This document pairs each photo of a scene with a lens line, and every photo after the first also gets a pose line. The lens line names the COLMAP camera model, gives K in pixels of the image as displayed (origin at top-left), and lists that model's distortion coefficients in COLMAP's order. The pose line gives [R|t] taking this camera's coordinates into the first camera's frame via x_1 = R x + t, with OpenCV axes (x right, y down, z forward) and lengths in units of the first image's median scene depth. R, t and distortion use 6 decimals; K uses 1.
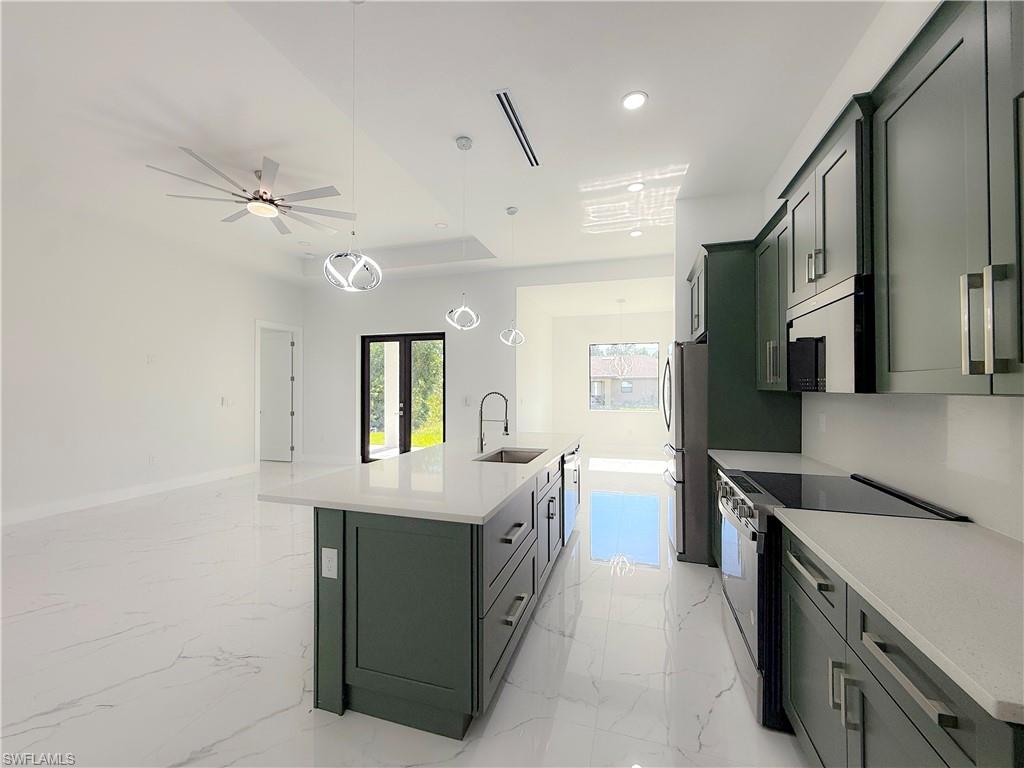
lens RADIAL K [[419.3, 0, 510.3], [0, 419.3, 386.3], [0, 0, 1]] dist [0.002942, -0.000014]
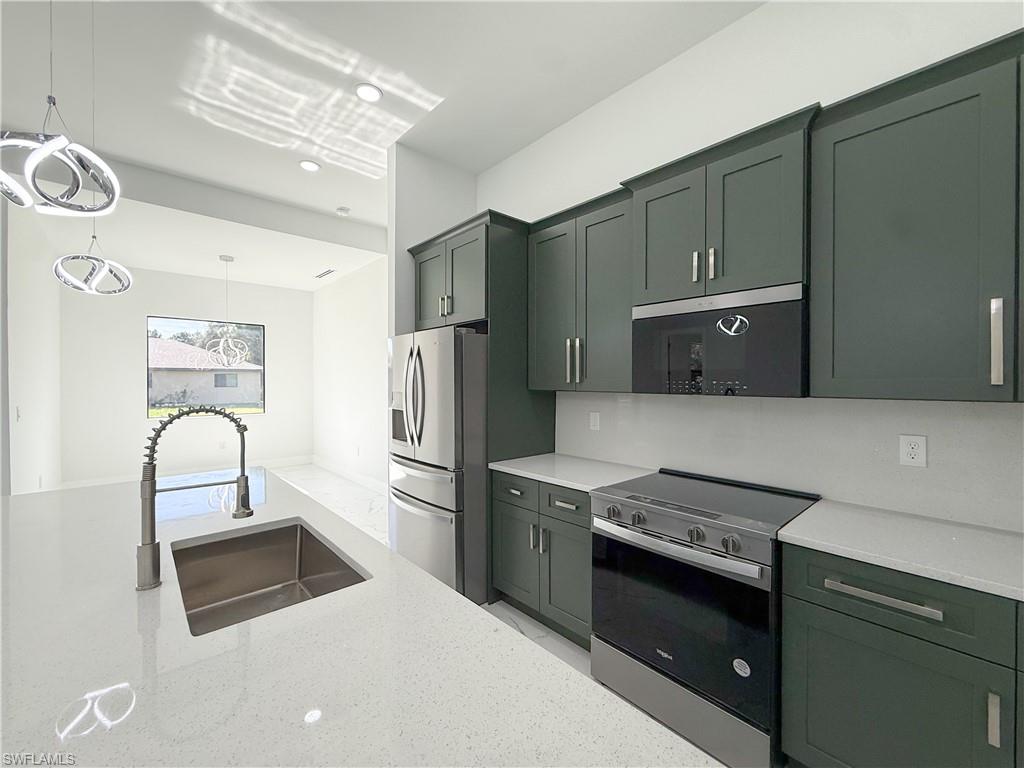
lens RADIAL K [[419.3, 0, 524.4], [0, 419.3, 384.4], [0, 0, 1]] dist [0.002942, -0.000014]
pose [[0.508094, -0.007940, 0.861265, -0.212283], [-0.002854, 0.999936, 0.010902, -0.013136], [-0.861297, -0.007997, 0.508039, 0.563890]]
